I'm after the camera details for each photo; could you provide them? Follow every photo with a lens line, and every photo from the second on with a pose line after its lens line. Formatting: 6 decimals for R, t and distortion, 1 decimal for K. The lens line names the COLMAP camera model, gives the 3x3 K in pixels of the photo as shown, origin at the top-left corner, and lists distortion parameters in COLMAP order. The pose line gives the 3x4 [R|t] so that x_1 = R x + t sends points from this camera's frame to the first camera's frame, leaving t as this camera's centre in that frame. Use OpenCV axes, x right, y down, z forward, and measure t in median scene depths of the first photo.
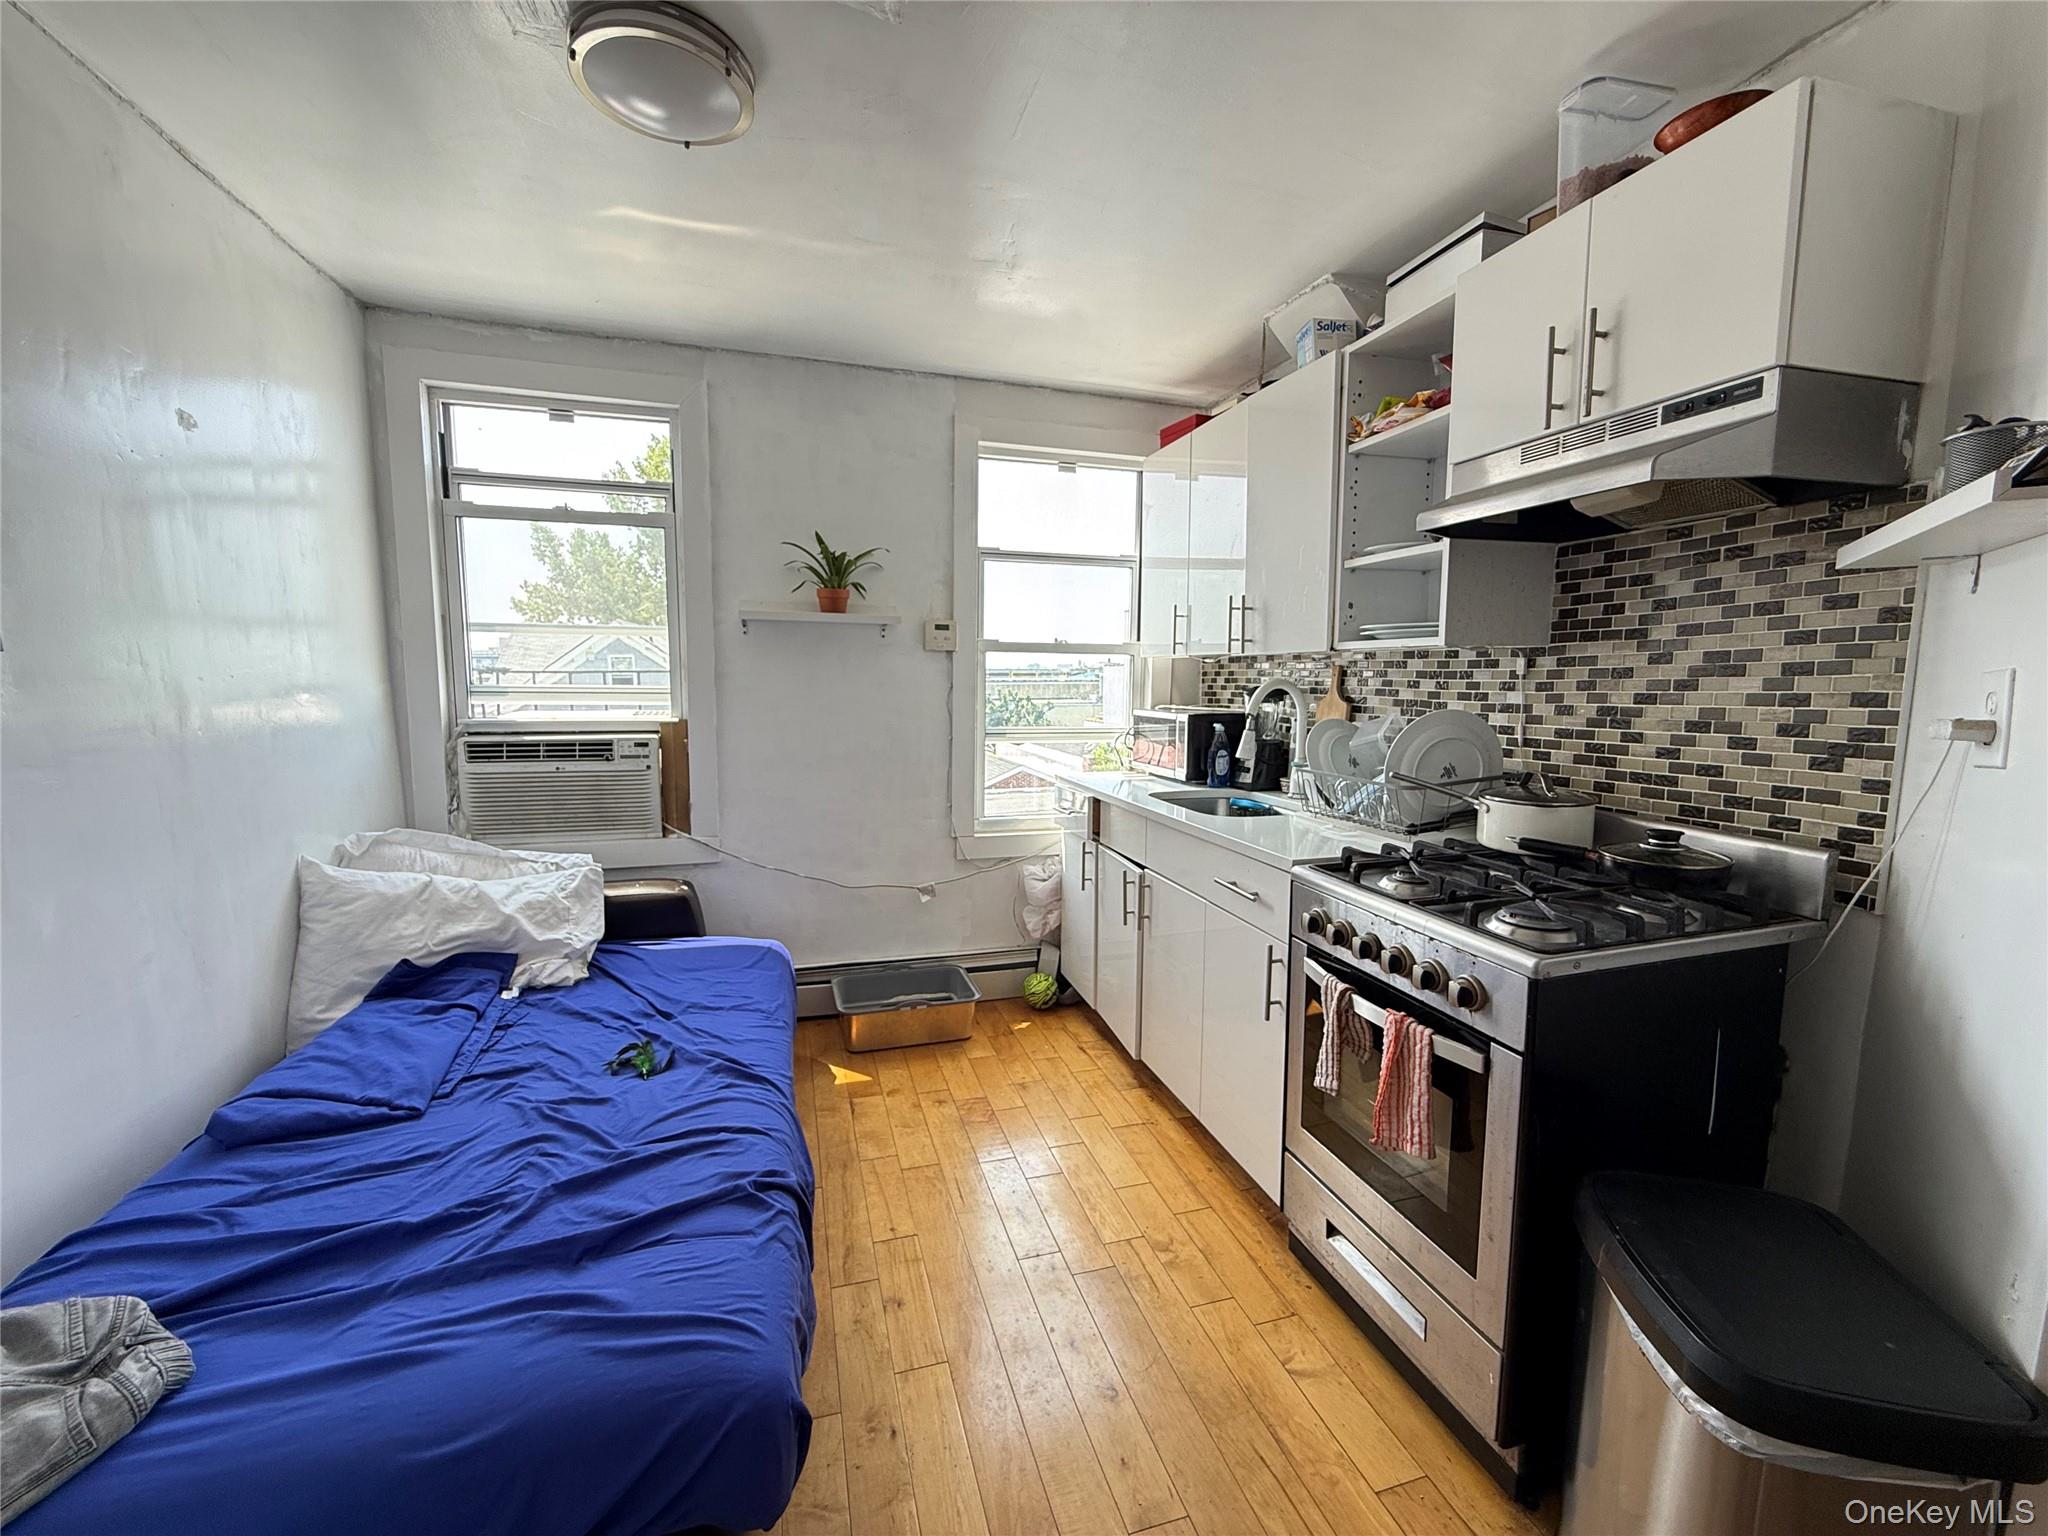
lens RADIAL K [[814.7, 0, 1016.6], [0, 814.7, 767.0], [0, 0, 1]] dist [-0.000952, -0.000158]
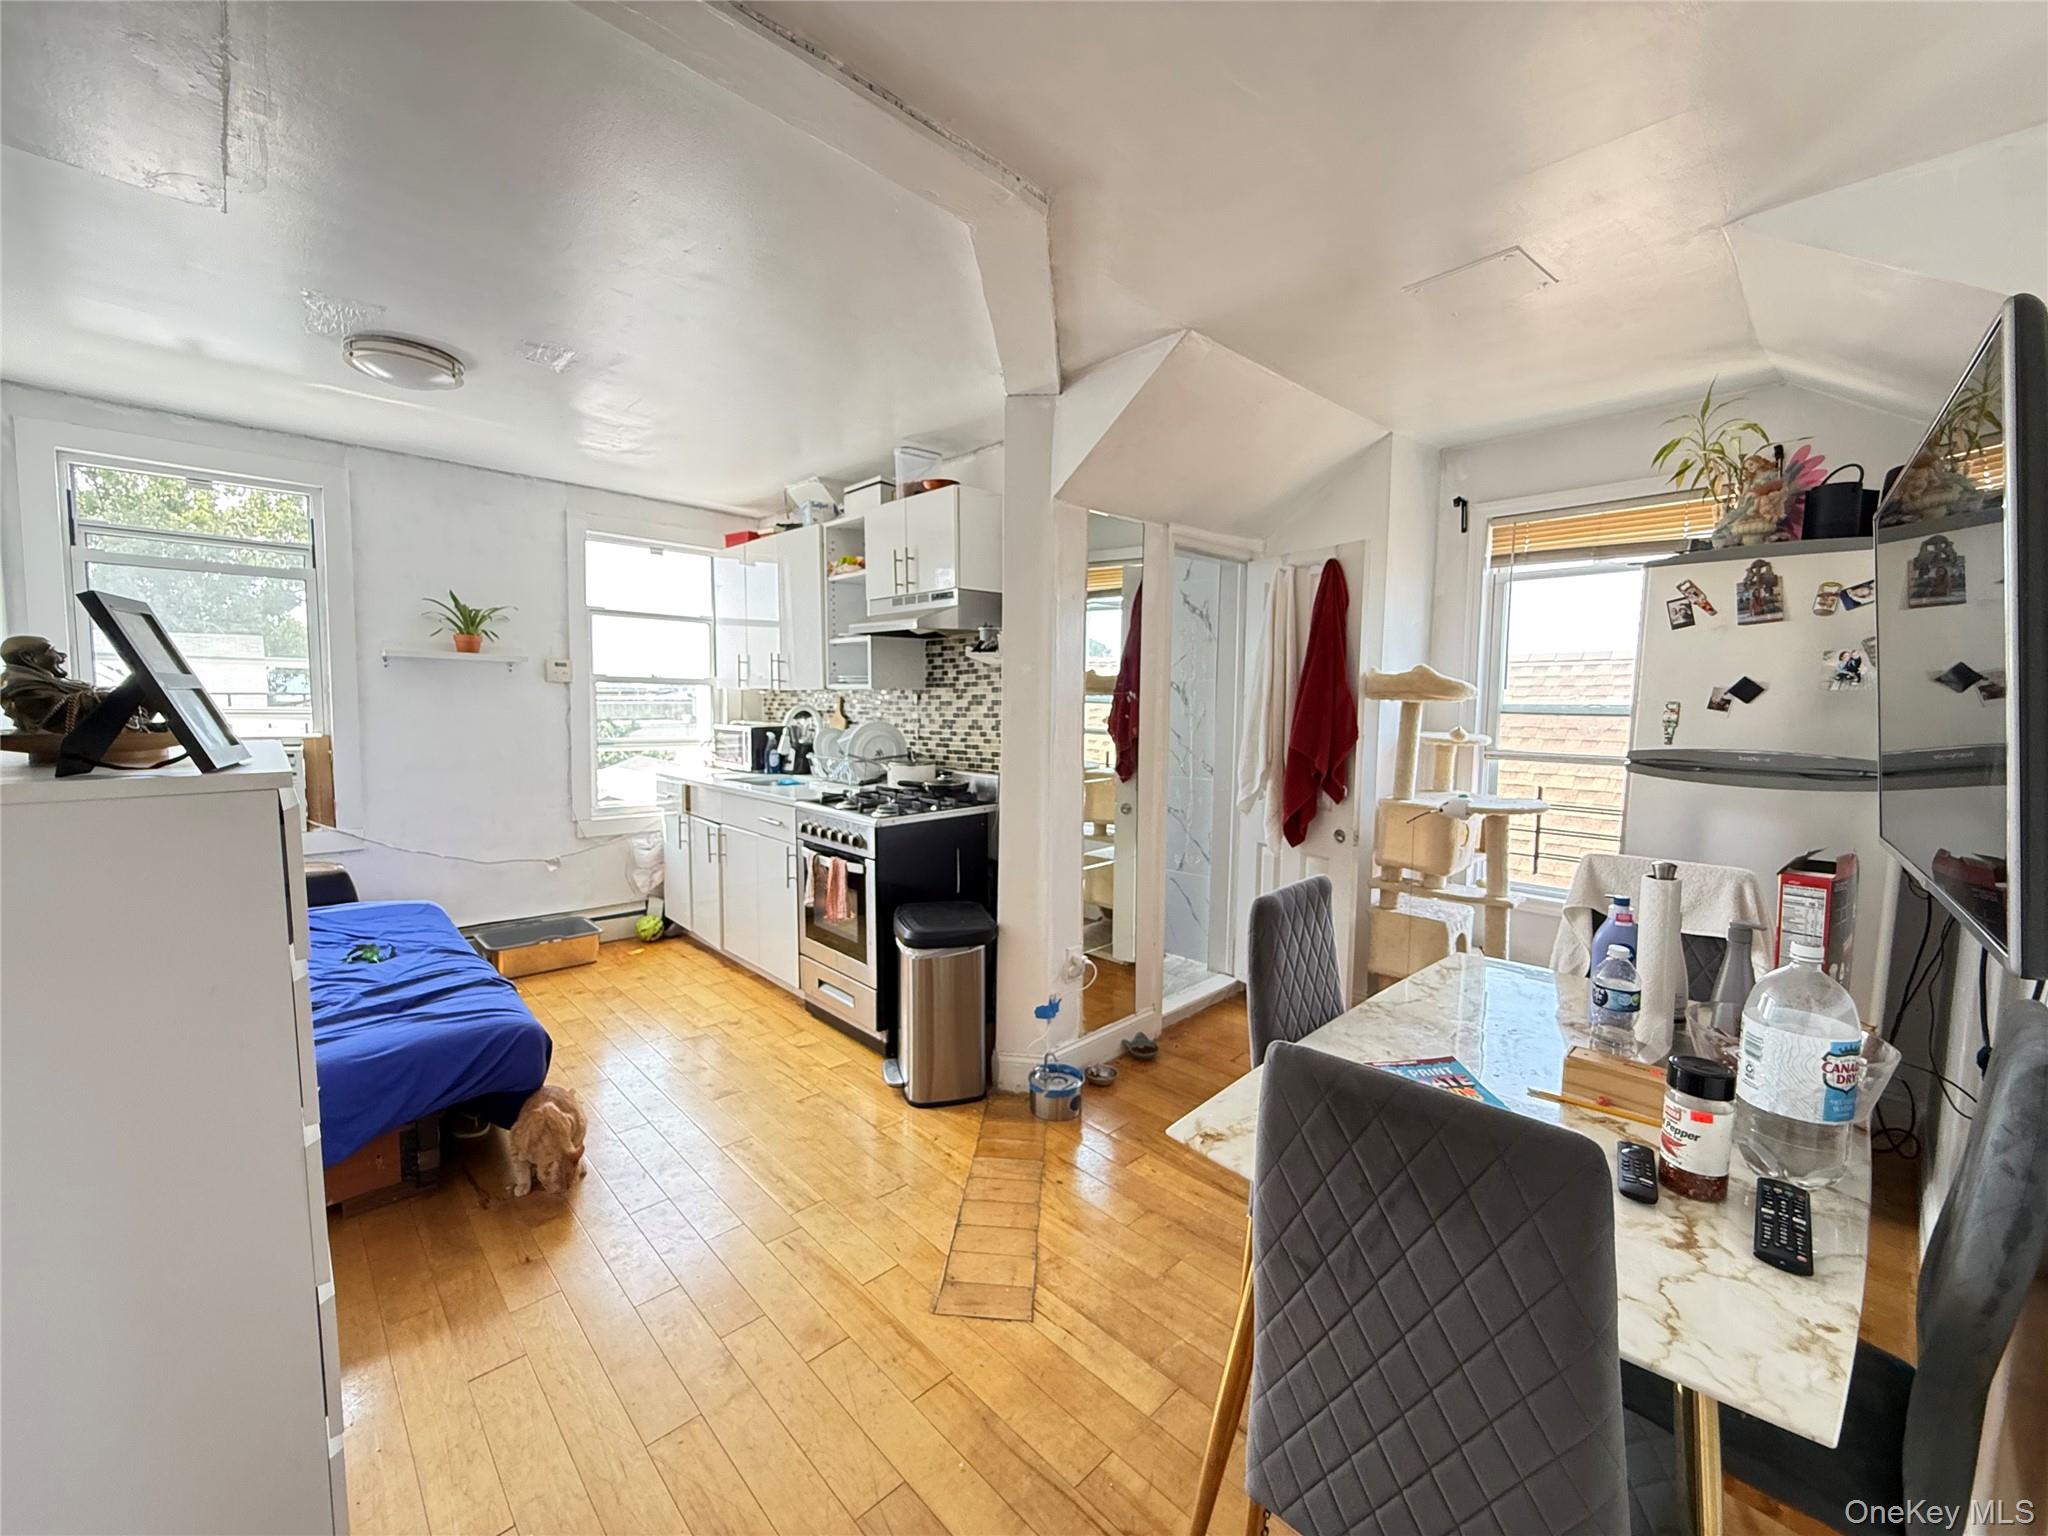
lens RADIAL K [[814.7, 0, 1016.6], [0, 814.7, 767.0], [0, 0, 1]] dist [-0.000952, -0.000158]
pose [[0.888262, -0.031610, 0.458249, -0.064660], [0.042860, 0.998981, -0.014170, 0.073220], [-0.457334, 0.032227, 0.888711, -0.799314]]
